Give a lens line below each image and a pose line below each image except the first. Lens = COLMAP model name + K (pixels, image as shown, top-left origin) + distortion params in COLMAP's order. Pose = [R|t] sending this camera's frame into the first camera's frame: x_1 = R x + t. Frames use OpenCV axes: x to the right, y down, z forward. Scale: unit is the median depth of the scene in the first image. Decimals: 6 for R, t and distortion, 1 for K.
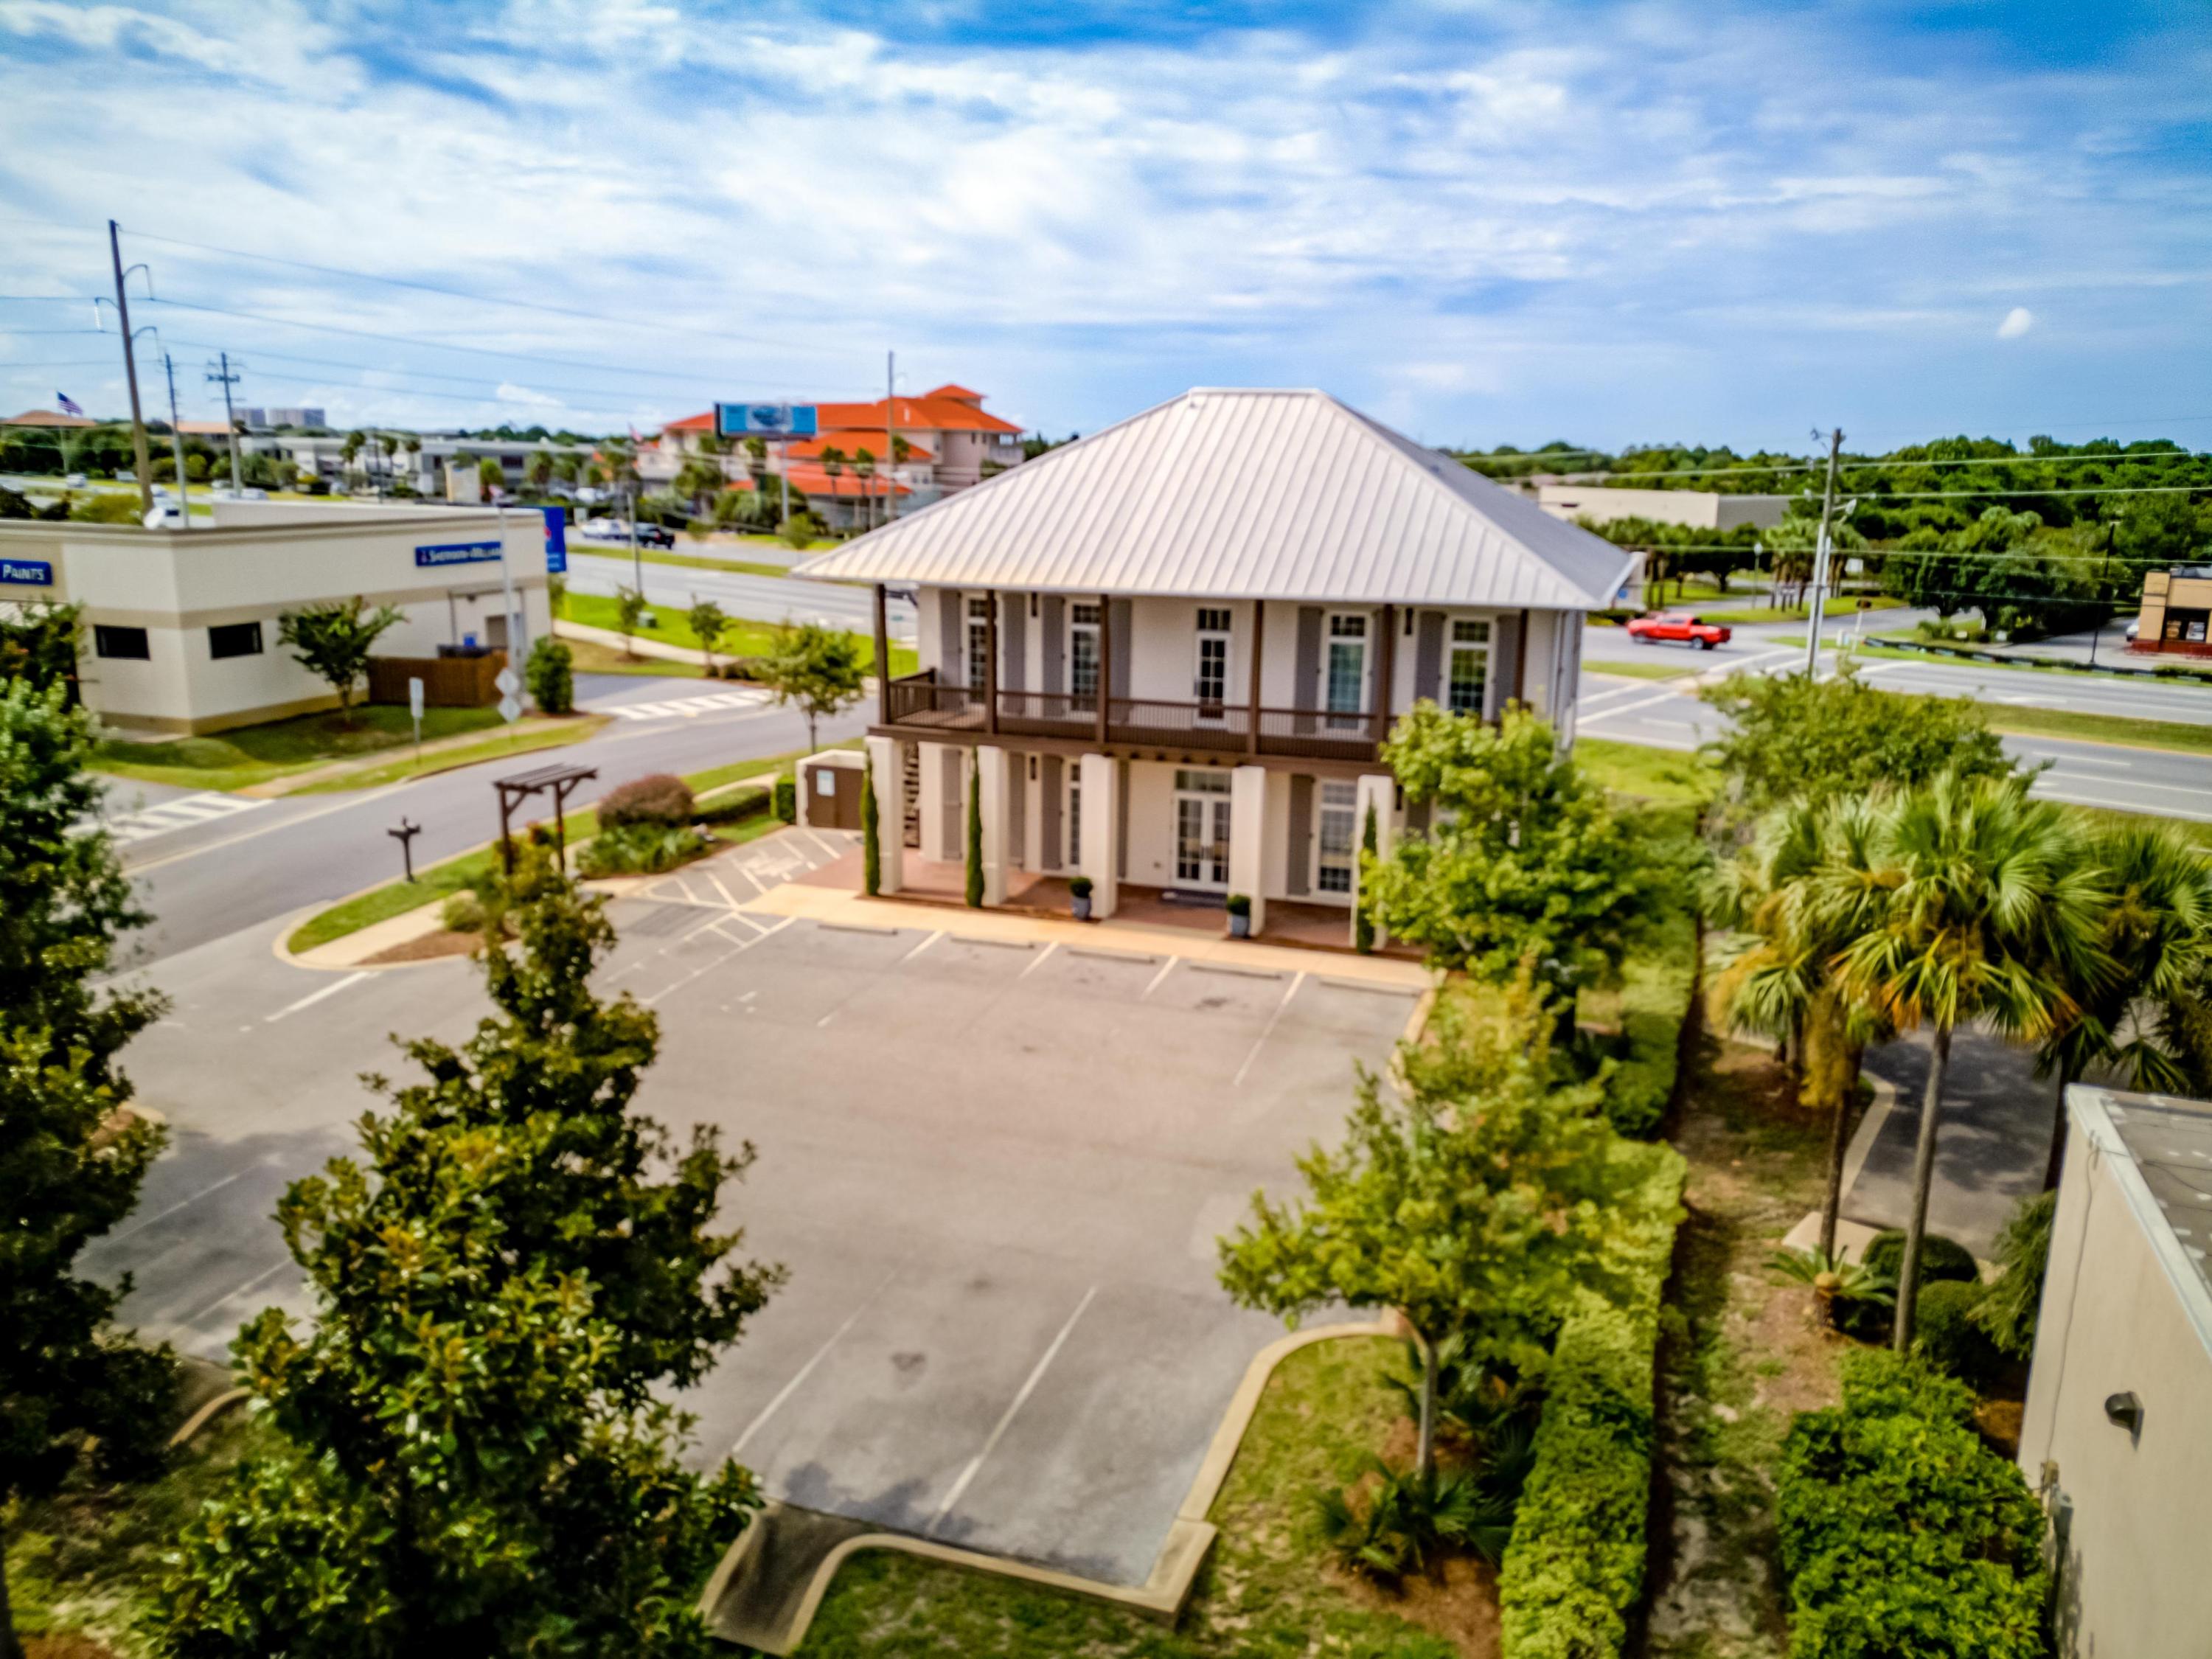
lens RADIAL K [[1698.1, 0, 1096.0], [0, 1698.1, 833.8], [0, 0, 1]] dist [0.008219, -0.002681]
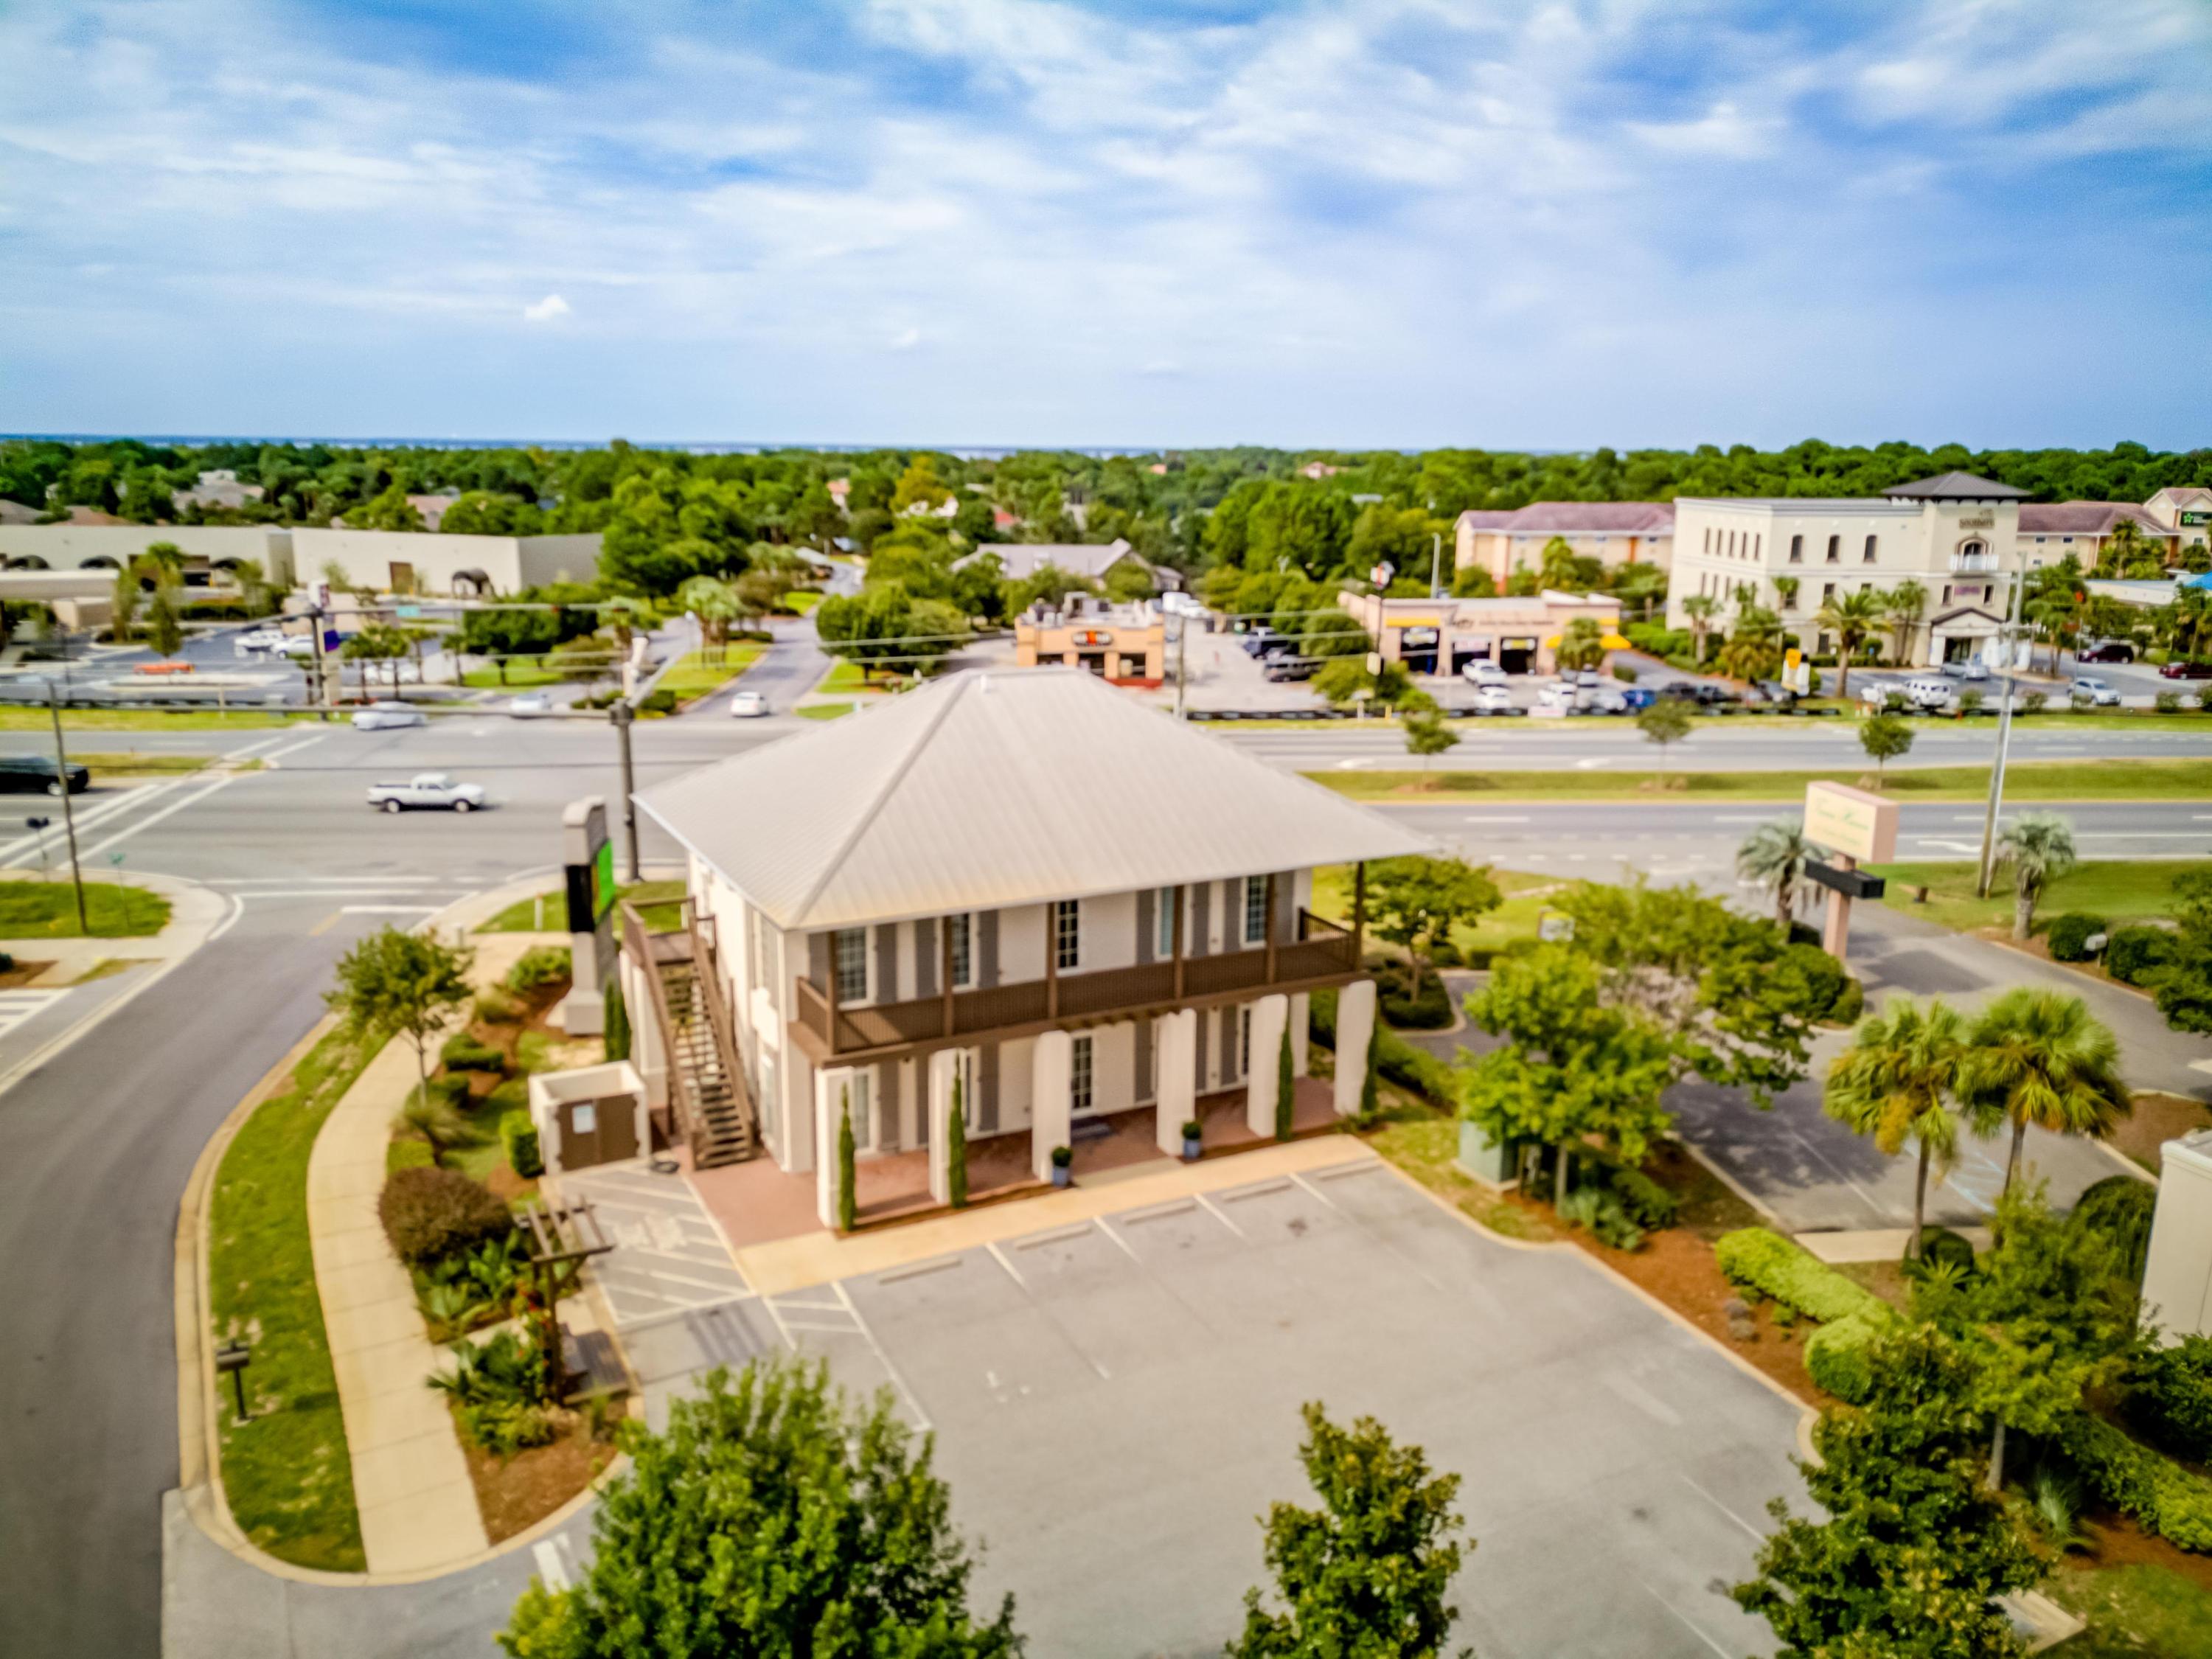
lens RADIAL K [[1683.7, 0, 1107.1], [0, 1683.7, 824.2], [0, 0, 1]] dist [0.018349, -0.006417]
pose [[0.673747, -0.170008, 0.719140, -0.456762], [0.161888, 0.983493, 0.080832, -0.163257], [-0.721011, 0.061960, 0.690148, 0.142342]]
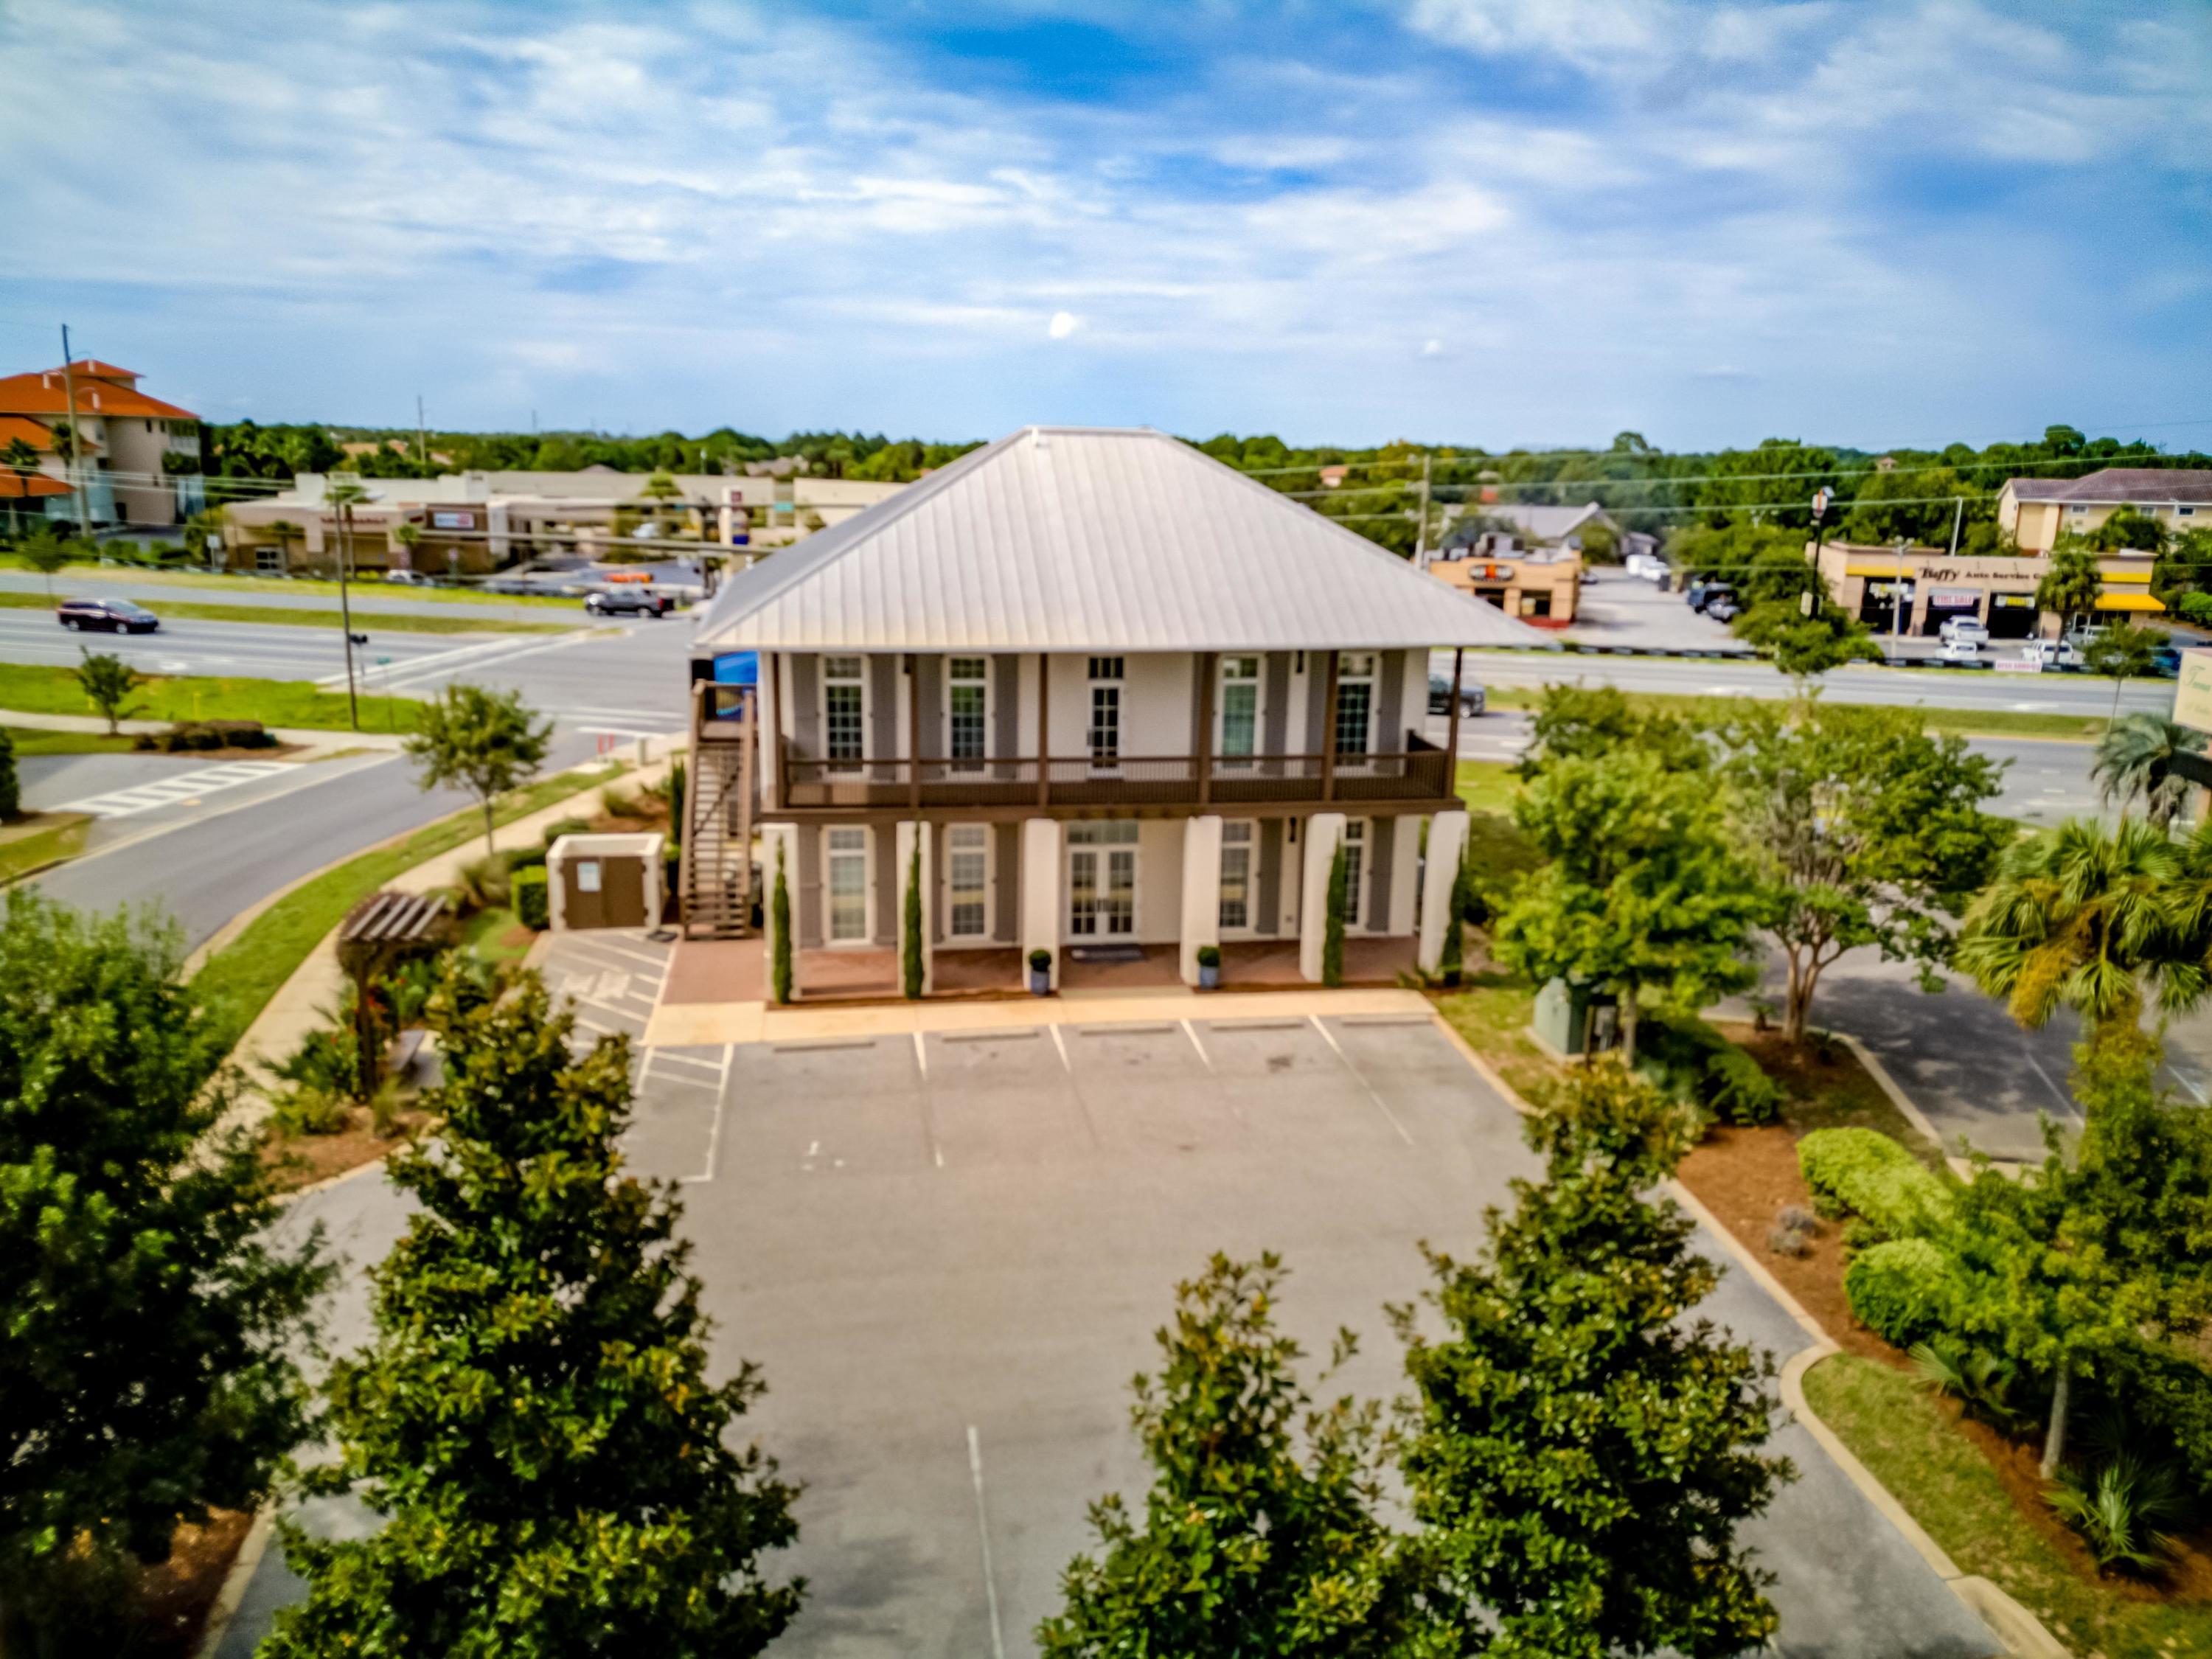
lens RADIAL K [[1679.7, 0, 1115.4], [0, 1679.7, 836.7], [0, 0, 1]] dist [0.010622, -0.003397]
pose [[0.870893, -0.110405, 0.478912, -0.260060], [0.103240, 0.993796, 0.041362, -0.045004], [-0.480508, 0.013420, 0.876888, 0.099895]]
